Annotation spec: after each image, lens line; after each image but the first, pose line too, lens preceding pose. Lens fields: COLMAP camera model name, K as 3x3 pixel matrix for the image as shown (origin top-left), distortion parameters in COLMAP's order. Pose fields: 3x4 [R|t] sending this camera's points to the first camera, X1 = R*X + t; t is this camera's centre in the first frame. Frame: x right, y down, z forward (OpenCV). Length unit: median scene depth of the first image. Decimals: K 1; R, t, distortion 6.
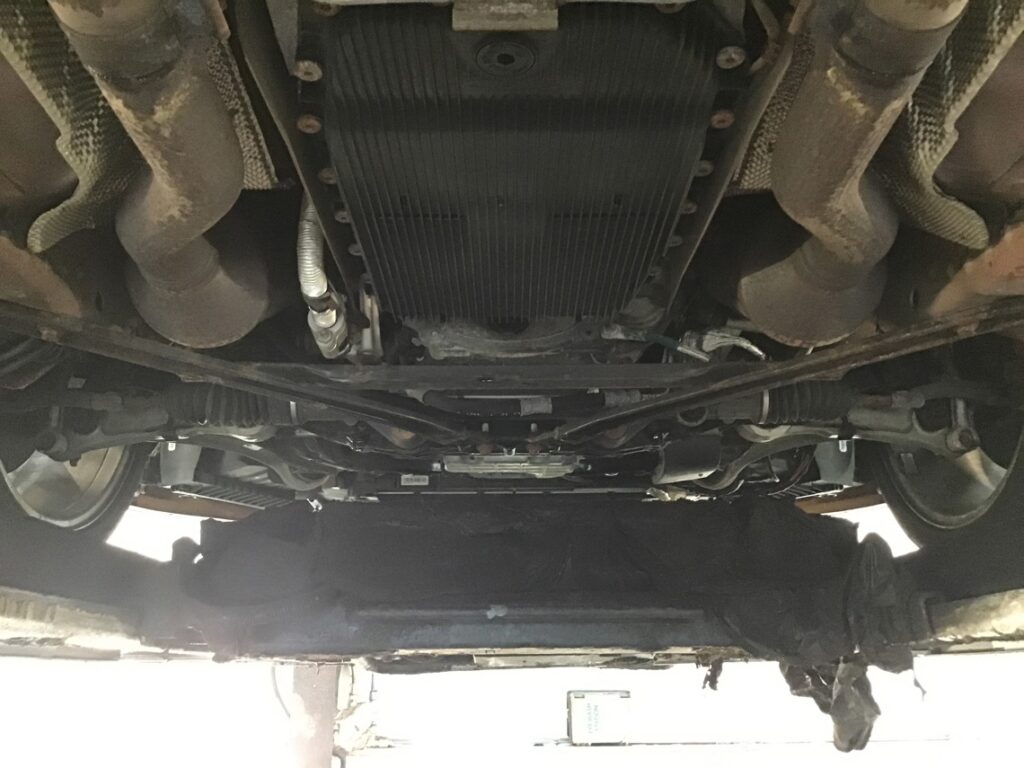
lens RADIAL K [[925.8, 0, 512.0], [0, 925.8, 384.0], [0, 0, 1]] dist [0.109782, -0.244942]
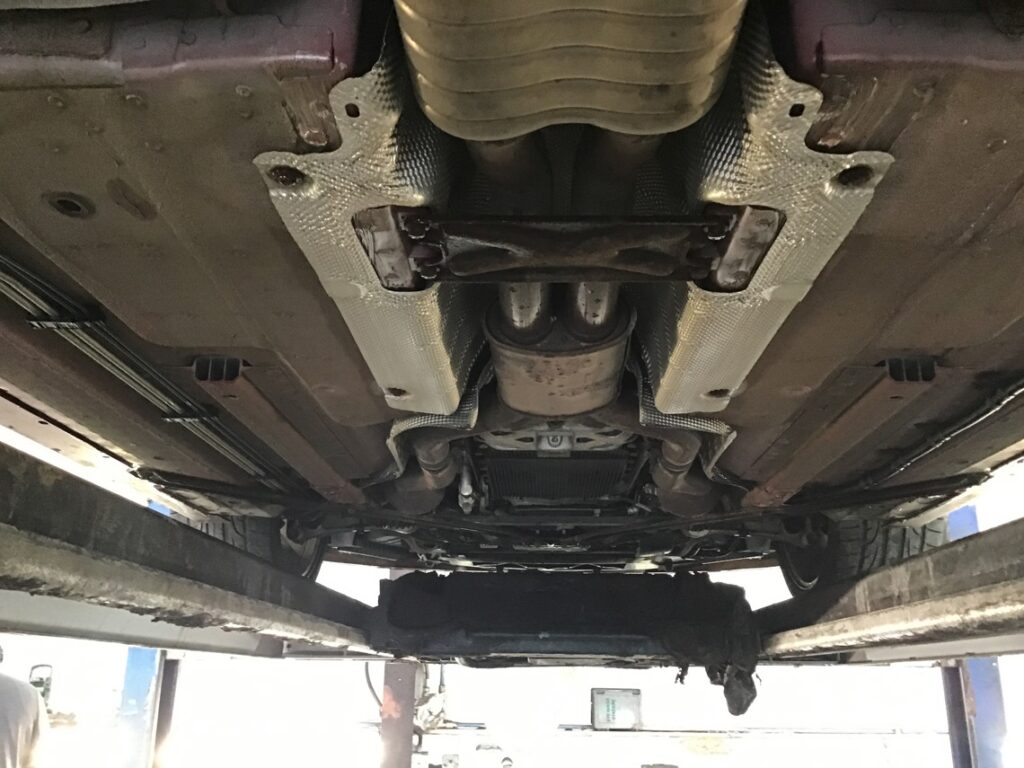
lens RADIAL K [[925.8, 0, 512.0], [0, 925.8, 384.0], [0, 0, 1]] dist [0.109782, -0.244942]
pose [[0.999254, 0.007371, -0.037905, -0.008771], [-0.007608, 0.999952, -0.006122, -0.177868], [0.037858, 0.006406, 0.999263, -0.634355]]
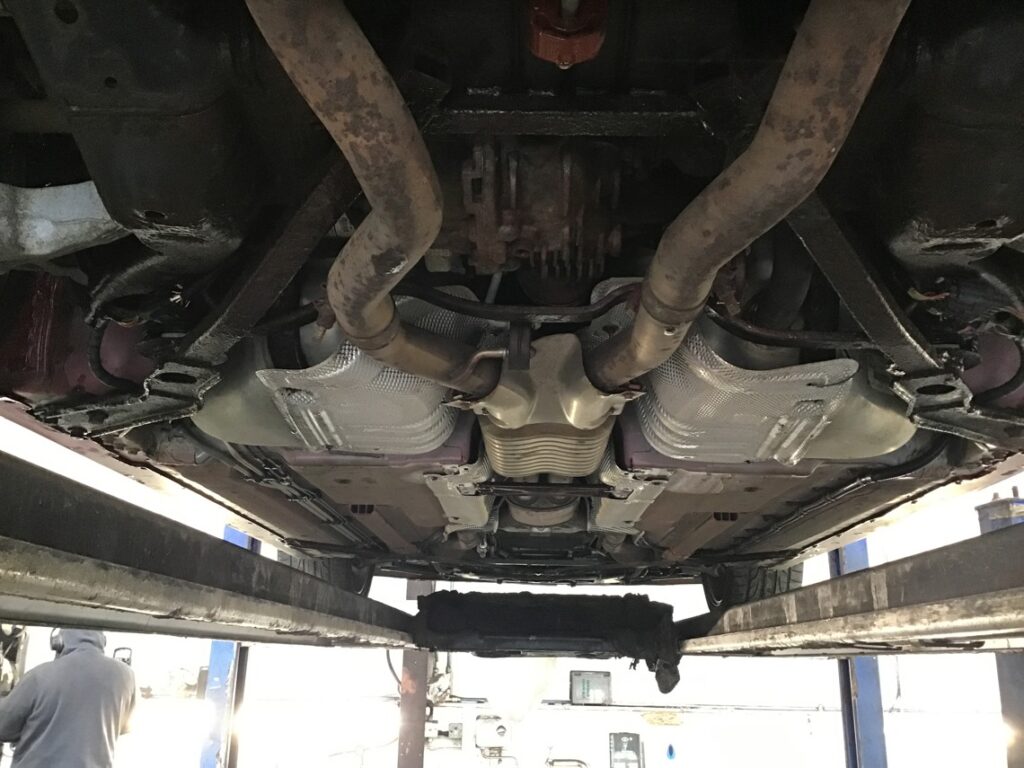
lens RADIAL K [[925.8, 0, 512.0], [0, 925.8, 384.0], [0, 0, 1]] dist [0.109782, -0.244942]
pose [[0.999352, 0.021774, -0.028663, -0.009800], [-0.021350, 0.999659, 0.015026, -0.384482], [0.028980, -0.014404, 0.999476, -1.237133]]
